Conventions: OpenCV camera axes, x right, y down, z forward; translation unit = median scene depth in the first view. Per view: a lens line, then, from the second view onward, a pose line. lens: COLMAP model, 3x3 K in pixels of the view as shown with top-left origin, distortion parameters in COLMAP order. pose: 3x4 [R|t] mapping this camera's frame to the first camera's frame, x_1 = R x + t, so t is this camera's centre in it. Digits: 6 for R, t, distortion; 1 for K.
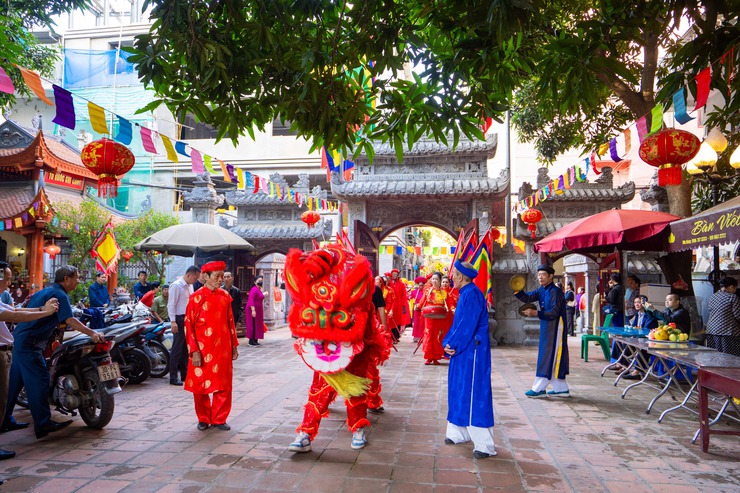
lens RADIAL K [[583.9, 0, 370.0], [0, 583.9, 246.5], [0, 0, 1]] dist [0.011246, 0.008293]
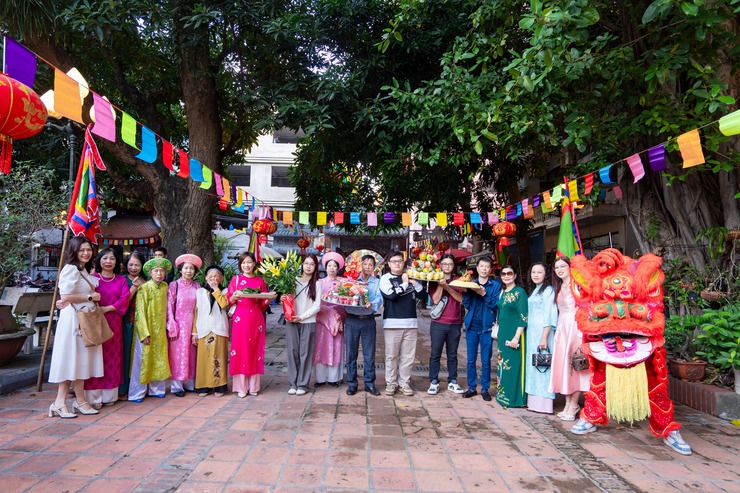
lens RADIAL K [[462.1, 0, 349.3], [0, 462.1, 257.6], [0, 0, 1]] dist [-0.000132, -0.001862]
pose [[0.994585, 0.028577, 0.099922, -0.140713], [-0.030443, 0.999389, 0.017194, -0.037028], [-0.099369, -0.020143, 0.994847, -0.646327]]
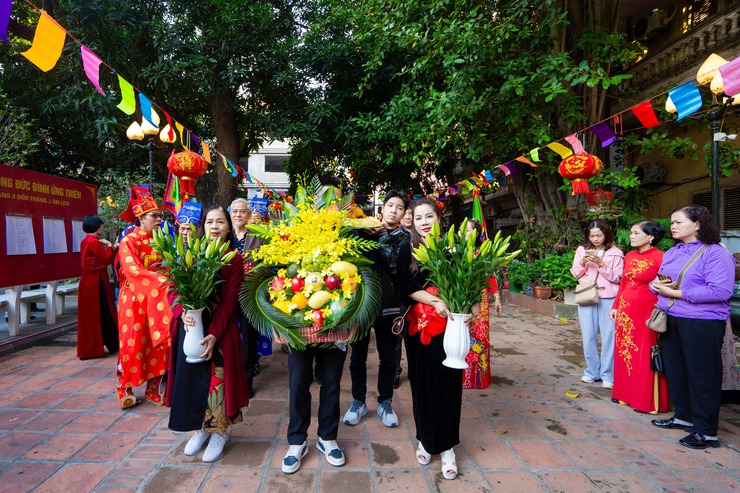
lens RADIAL K [[385.8, 0, 346.9], [0, 385.8, 241.8], [0, 0, 1]] dist [-0.025998, 0.002529]
pose [[0.988139, 0.003138, 0.153532, -0.165094], [-0.011789, 0.998391, 0.055466, -0.040813], [-0.153111, -0.056618, 0.986586, -0.770713]]
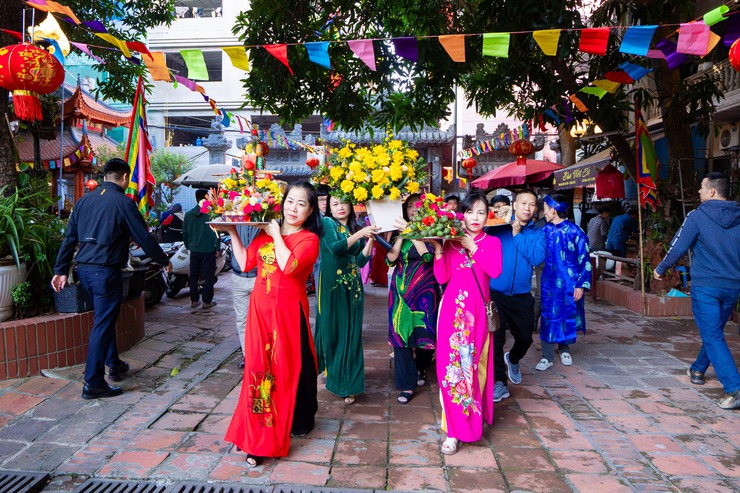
lens RADIAL K [[588.2, 0, 348.4], [0, 588.2, 246.6], [0, 0, 1]] dist [-0.041418, 0.012384]
pose [[0.998794, -0.003710, 0.048954, -0.072215], [-0.002433, 0.992174, 0.124836, -0.022176], [-0.049034, -0.124805, 0.990969, -0.346119]]
